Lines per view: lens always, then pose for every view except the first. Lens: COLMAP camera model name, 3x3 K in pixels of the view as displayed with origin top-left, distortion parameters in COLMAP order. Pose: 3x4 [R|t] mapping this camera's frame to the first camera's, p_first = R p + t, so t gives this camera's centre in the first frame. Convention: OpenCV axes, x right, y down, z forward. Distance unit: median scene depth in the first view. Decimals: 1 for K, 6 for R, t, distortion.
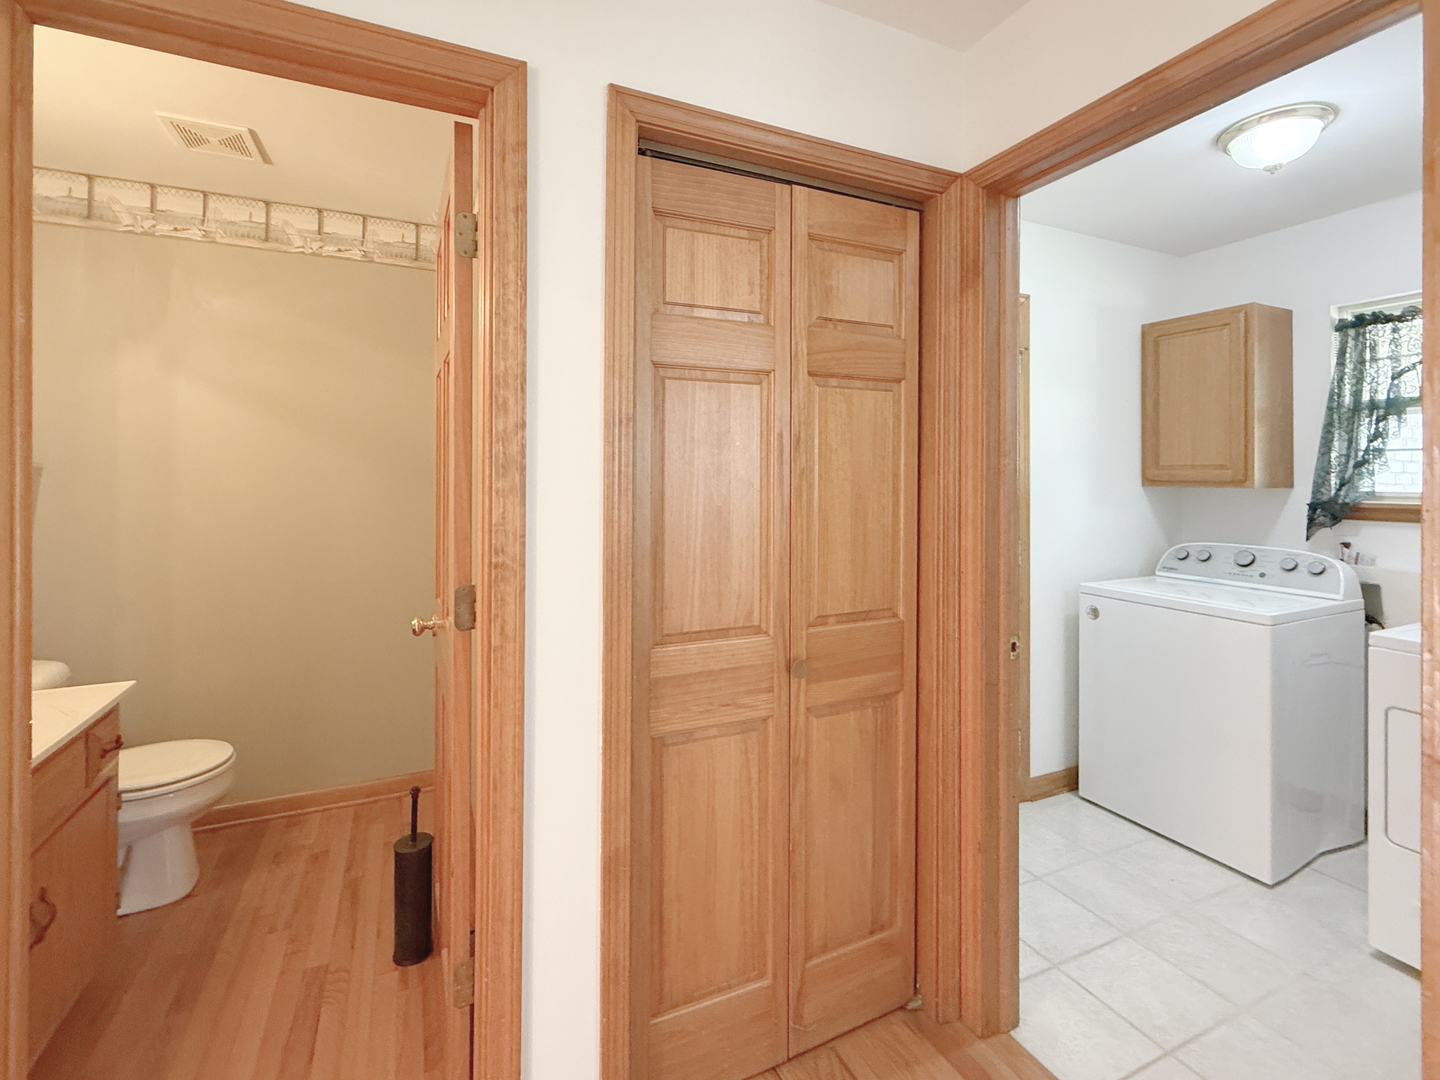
lens RADIAL K [[660.1, 0, 715.5], [0, 660.1, 470.8], [0, 0, 1]] dist [0.005308, -0.001450]
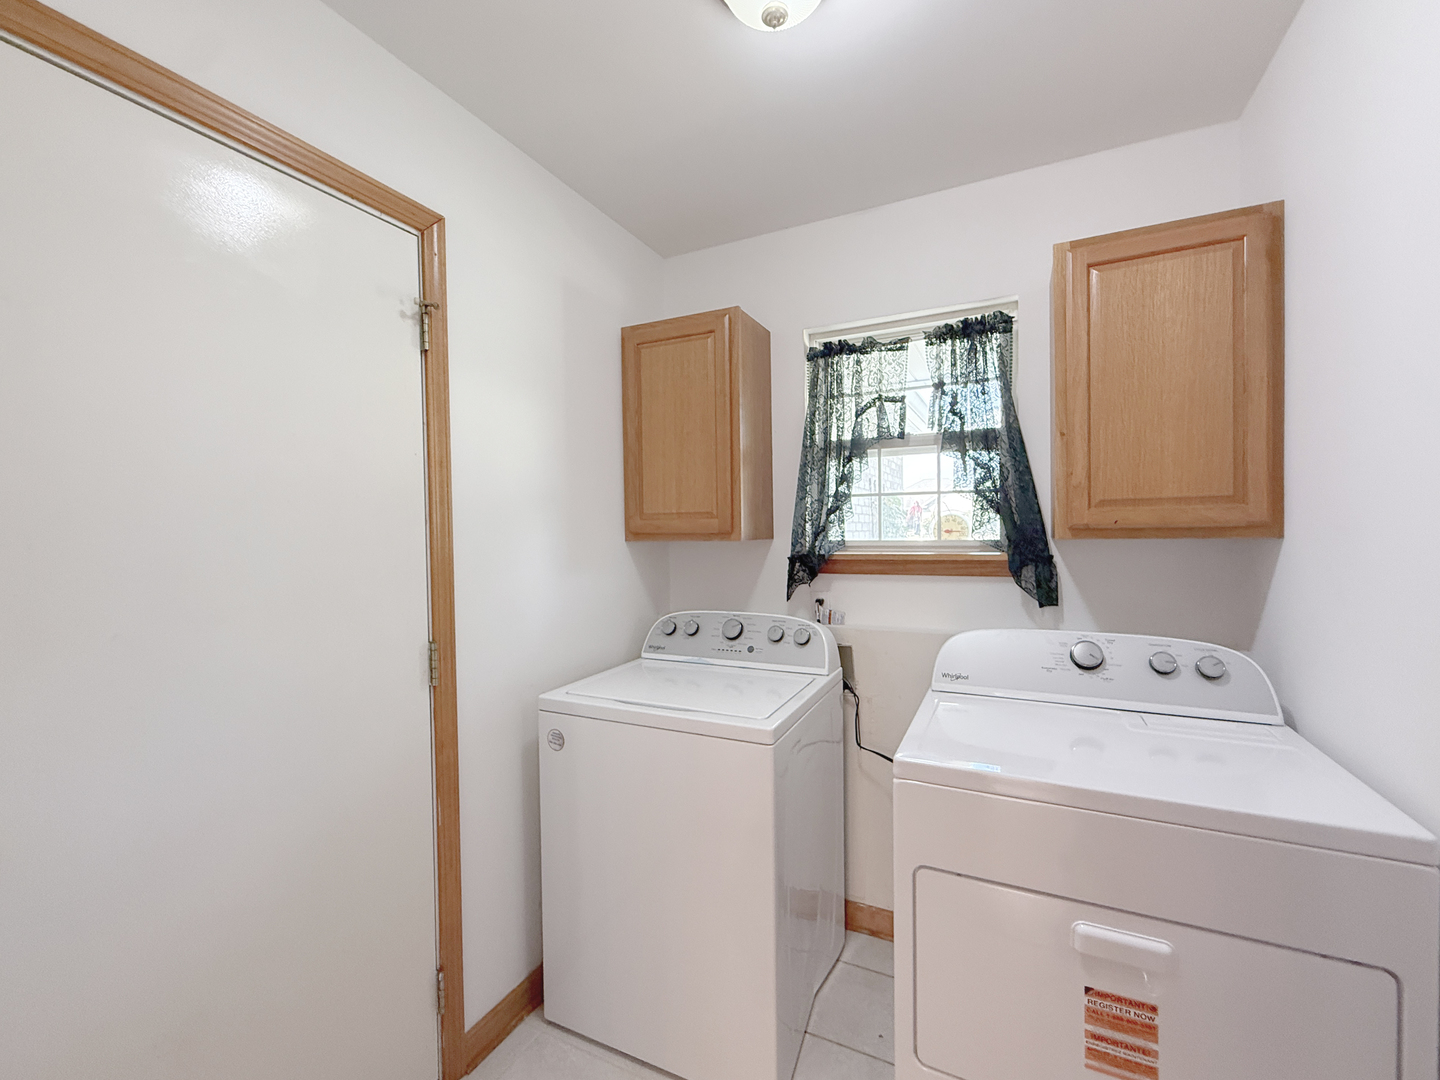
lens RADIAL K [[600.6, 0, 720.1], [0, 600.6, 540.9], [0, 0, 1]] dist [-0.002891, -0.001520]
pose [[0.773863, -0.025162, 0.632853, 0.344102], [0.013280, 0.999635, 0.023506, 0.009341], [-0.633214, -0.009786, 0.773915, 0.466915]]
